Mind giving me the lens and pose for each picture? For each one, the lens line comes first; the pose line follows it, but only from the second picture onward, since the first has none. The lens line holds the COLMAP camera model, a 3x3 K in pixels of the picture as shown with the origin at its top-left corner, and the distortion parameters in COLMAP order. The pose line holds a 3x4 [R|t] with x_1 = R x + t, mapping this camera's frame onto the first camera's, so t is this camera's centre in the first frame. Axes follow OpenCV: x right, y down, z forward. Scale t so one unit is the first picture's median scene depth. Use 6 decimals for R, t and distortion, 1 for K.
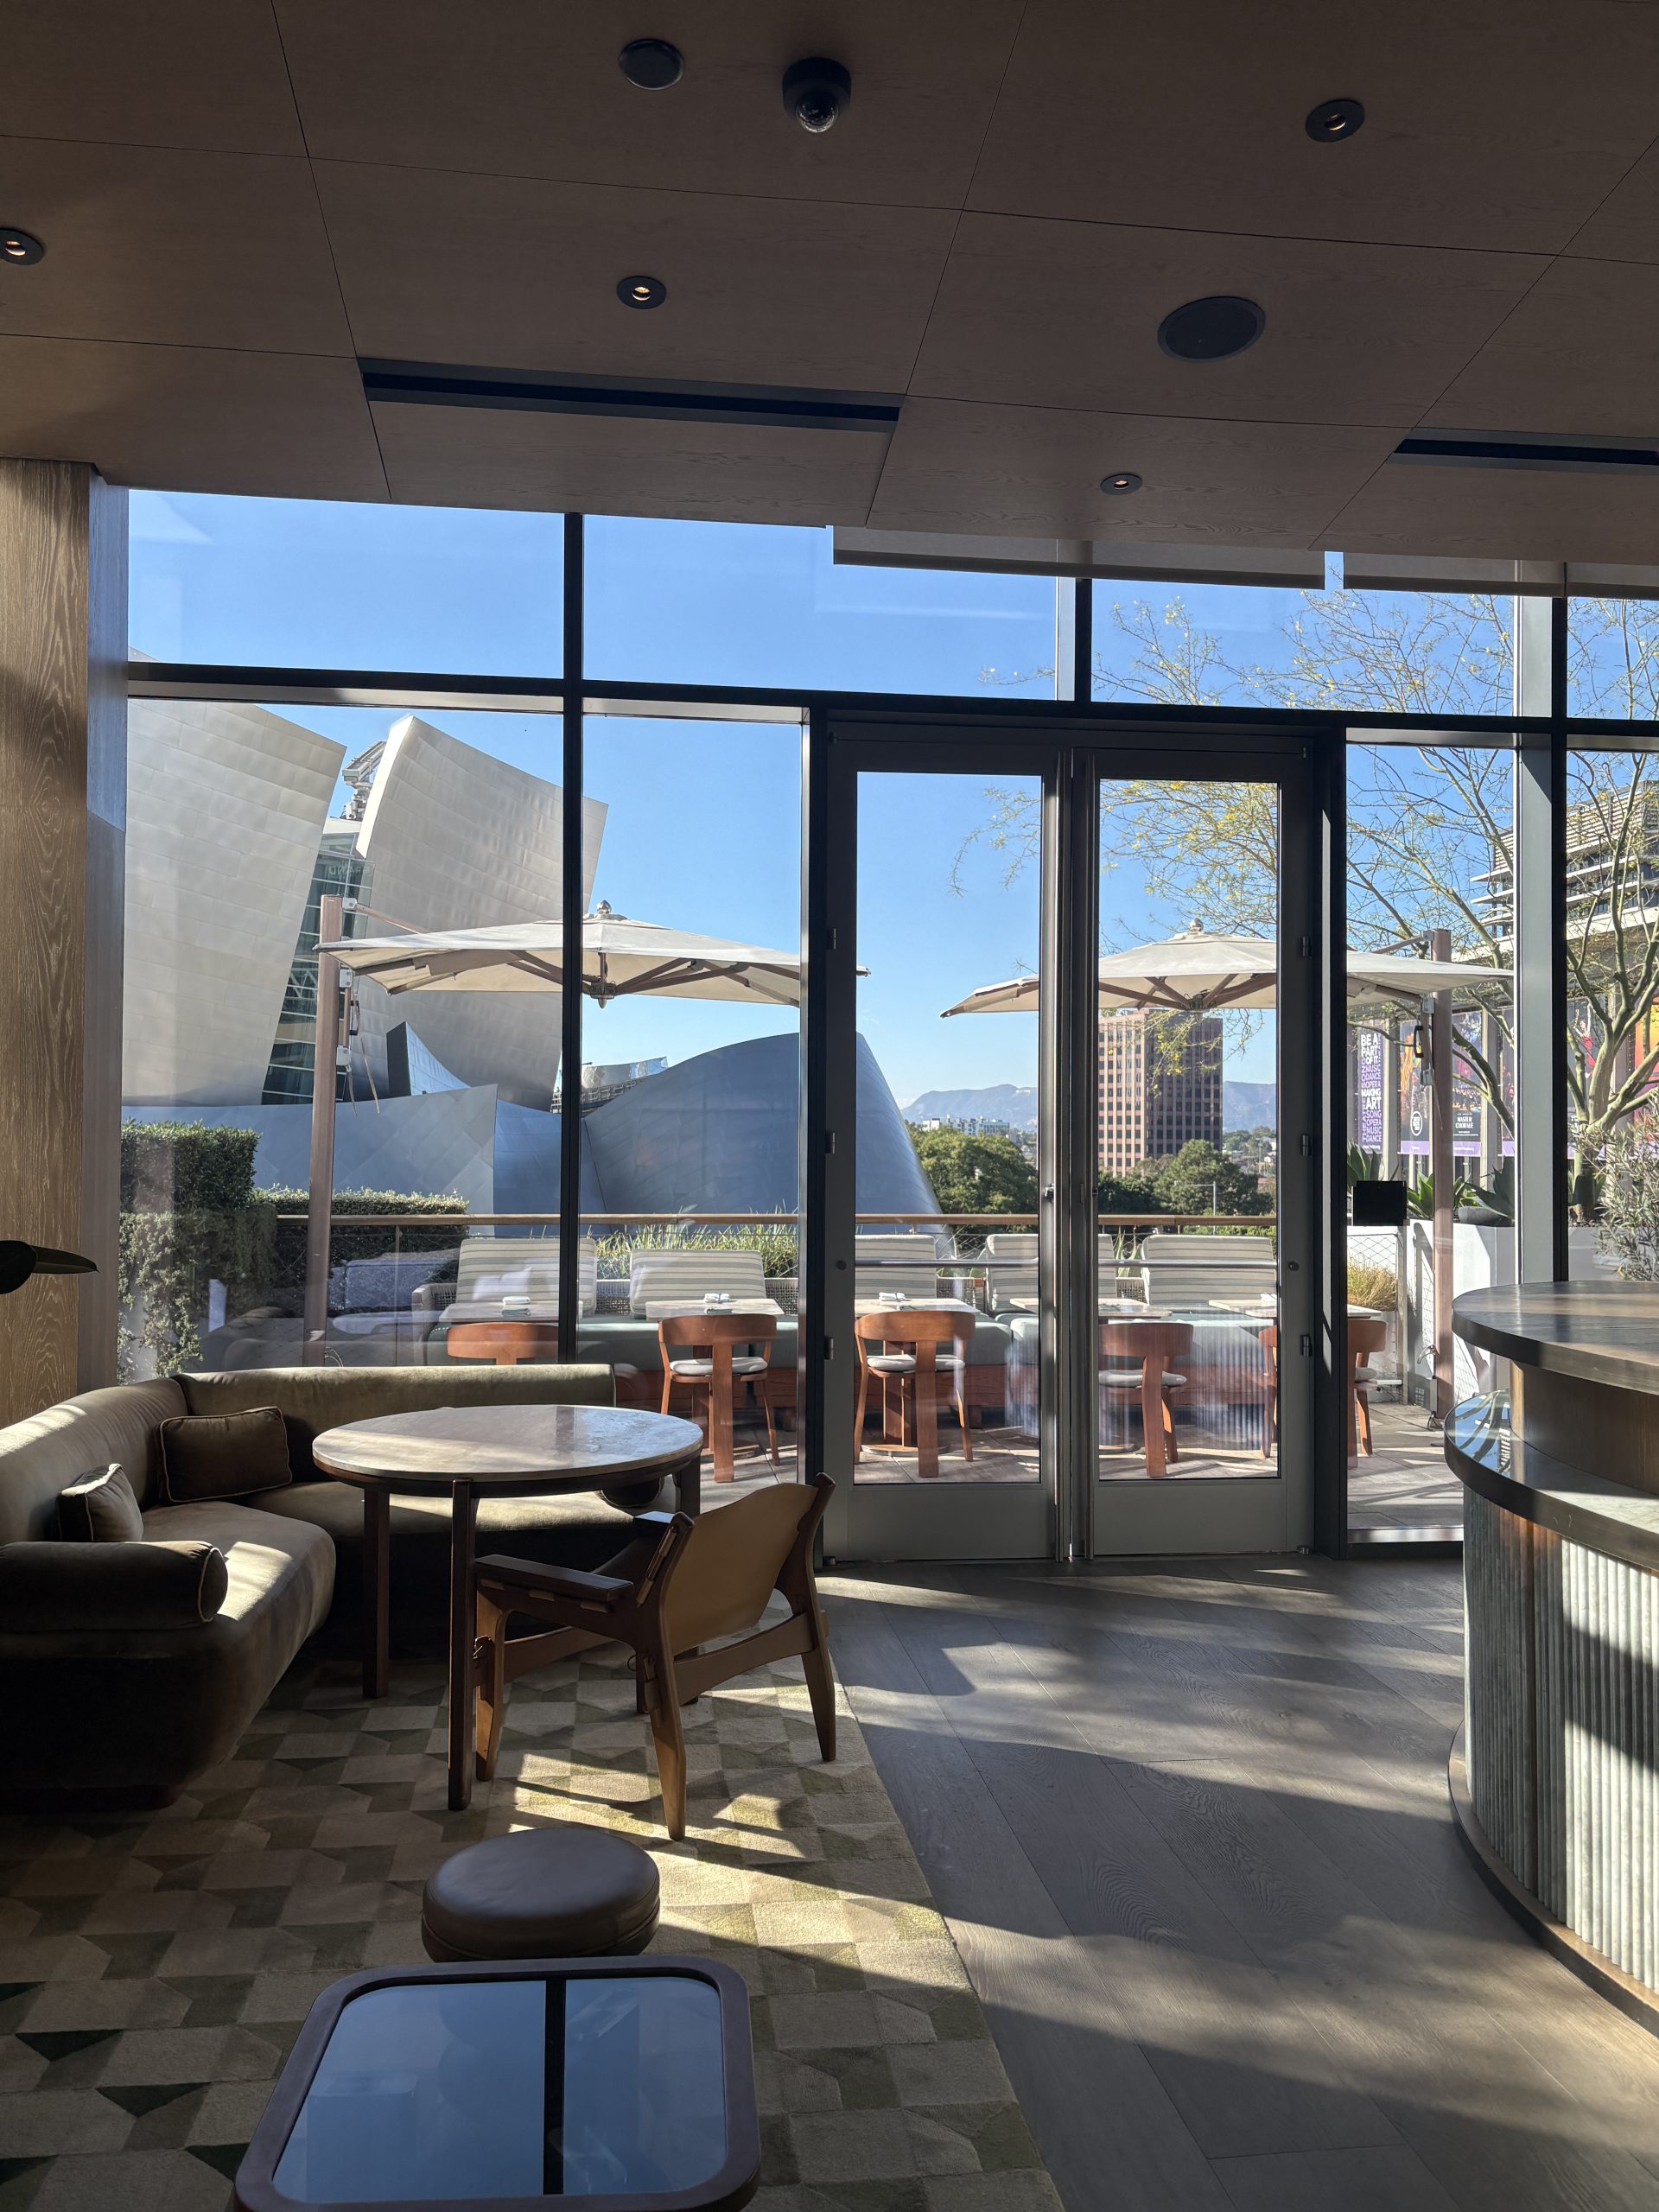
lens RADIAL K [[1698.8, 0, 840.2], [0, 1698.8, 1115.3], [0, 0, 1]] dist [0.005018, 0.002483]
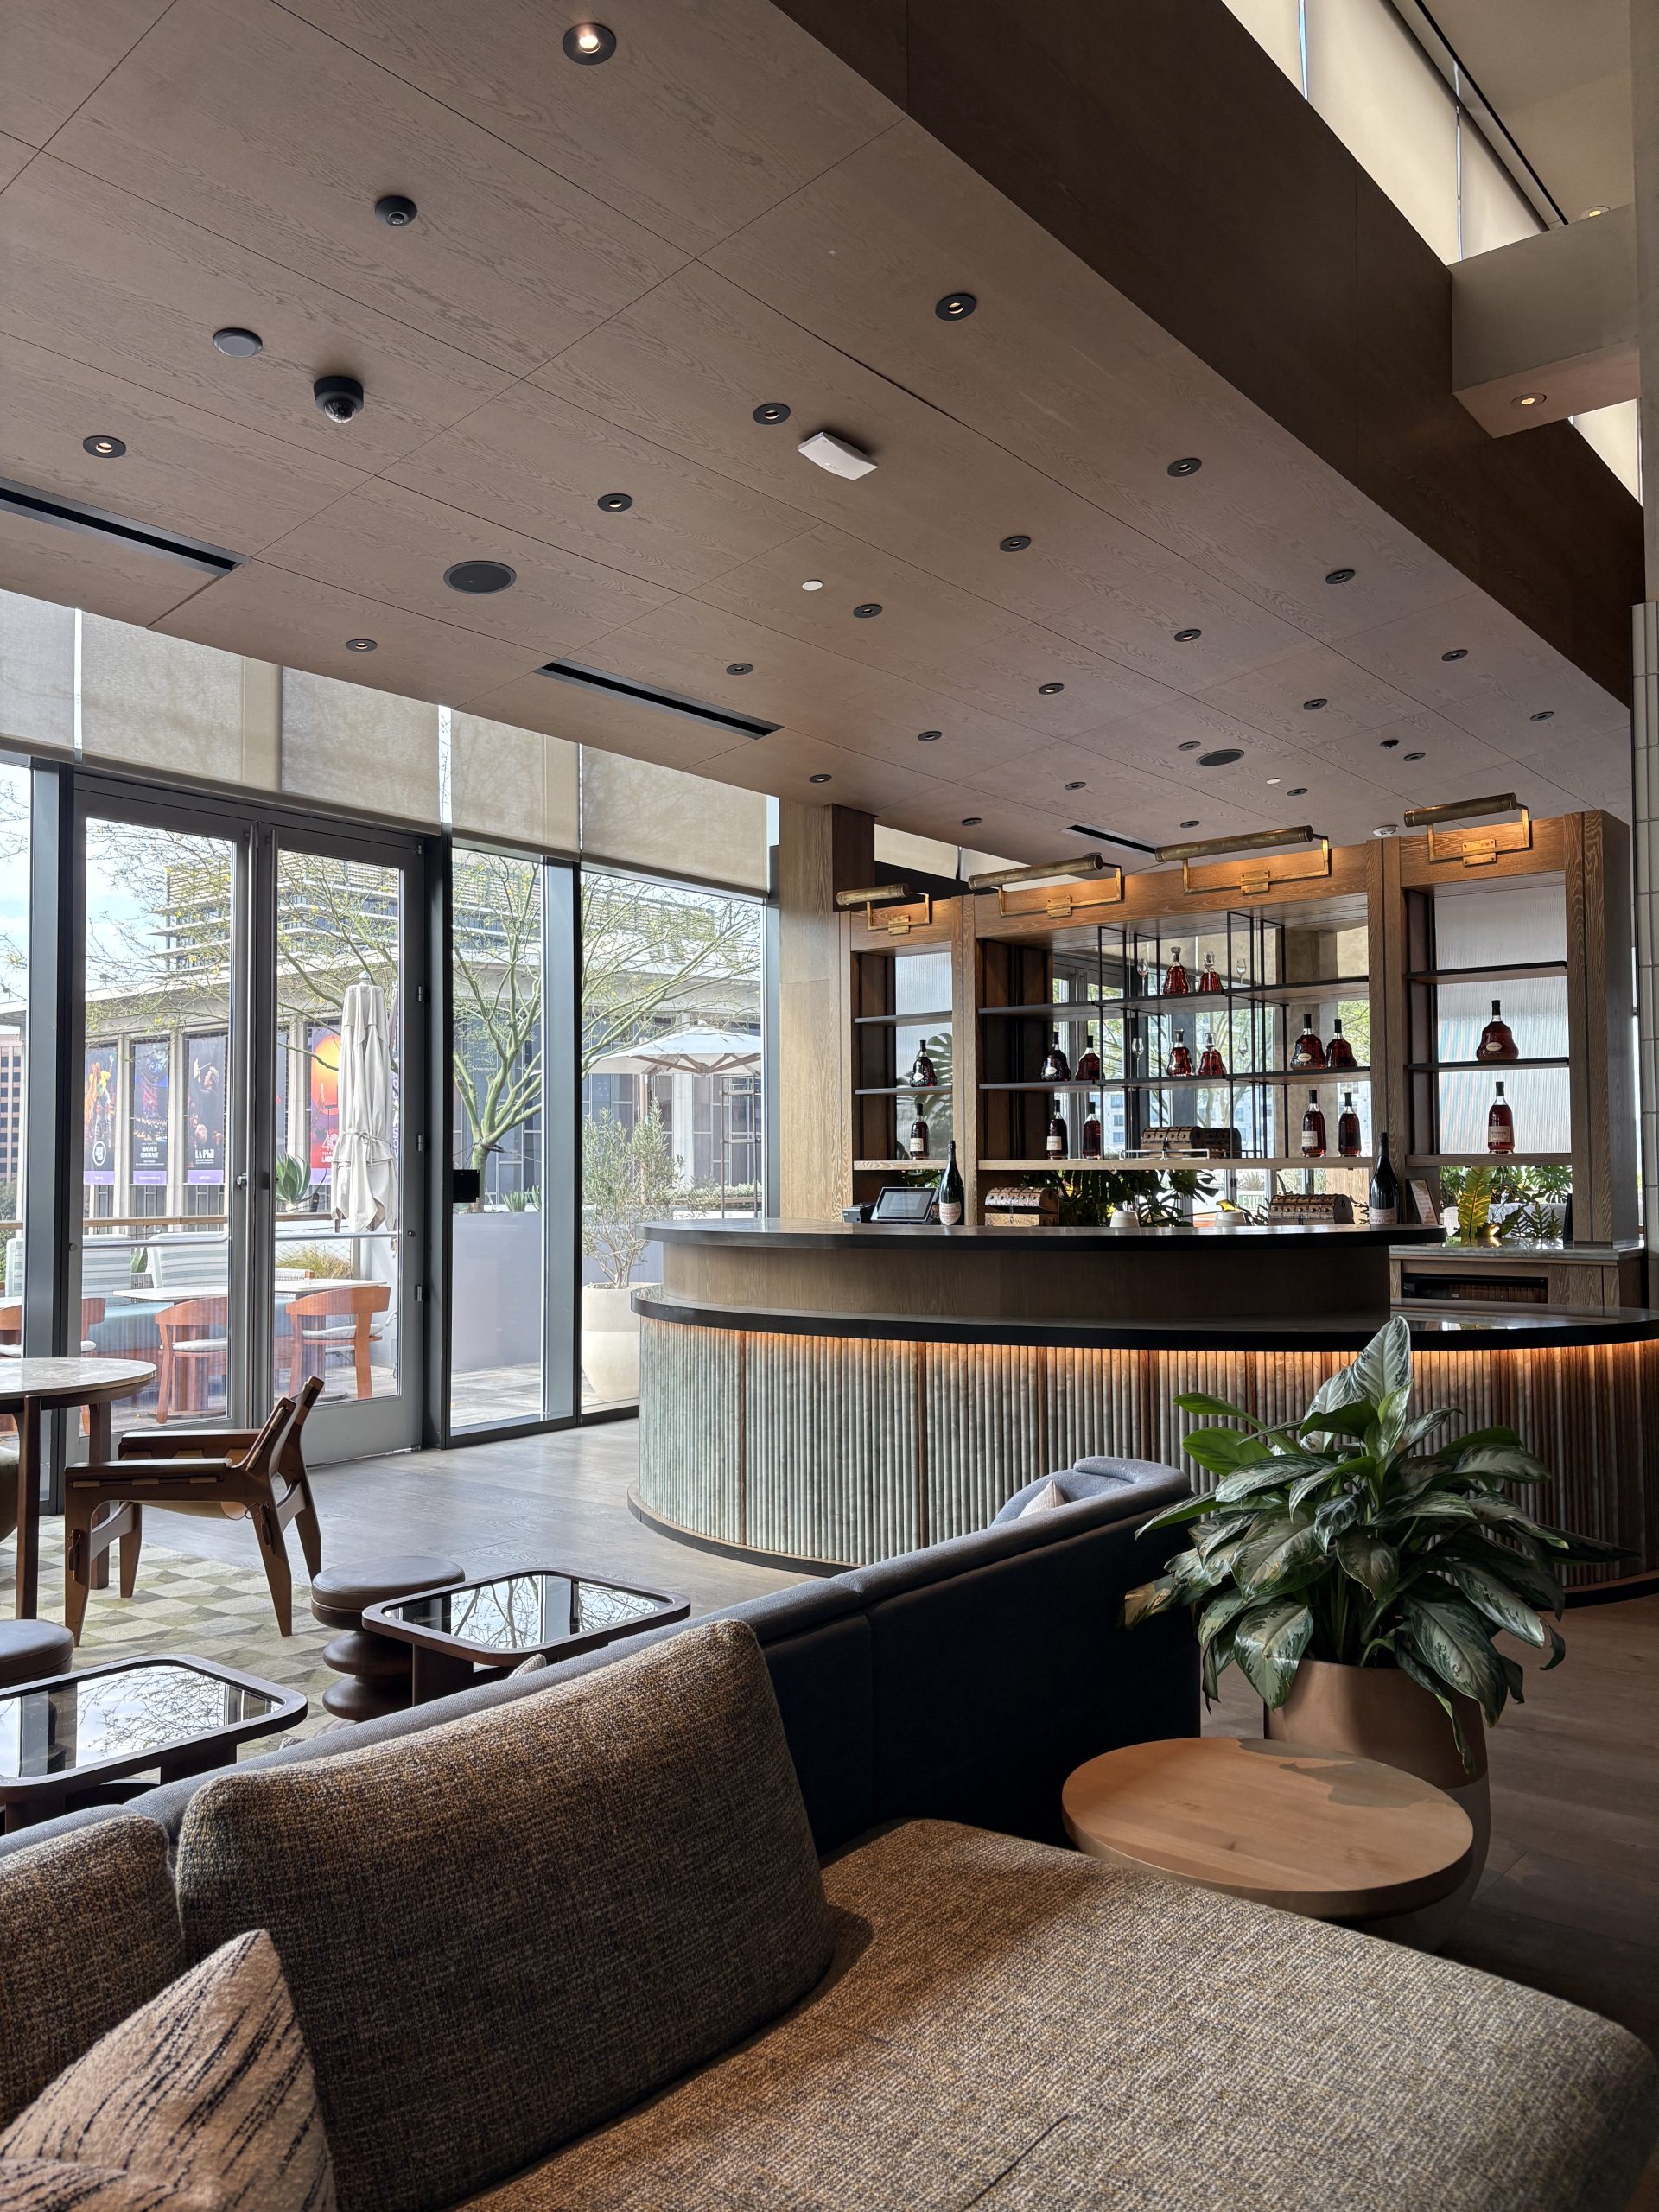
lens RADIAL K [[1698.8, 0, 822.1], [0, 1698.8, 1105.0], [0, 0, 1]] dist [0.005018, 0.002483]
pose [[0.731907, 0.029566, 0.680763, -0.407506], [-0.012341, 0.999470, -0.030140, 0.024526], [-0.681293, 0.013659, 0.731883, -0.199194]]
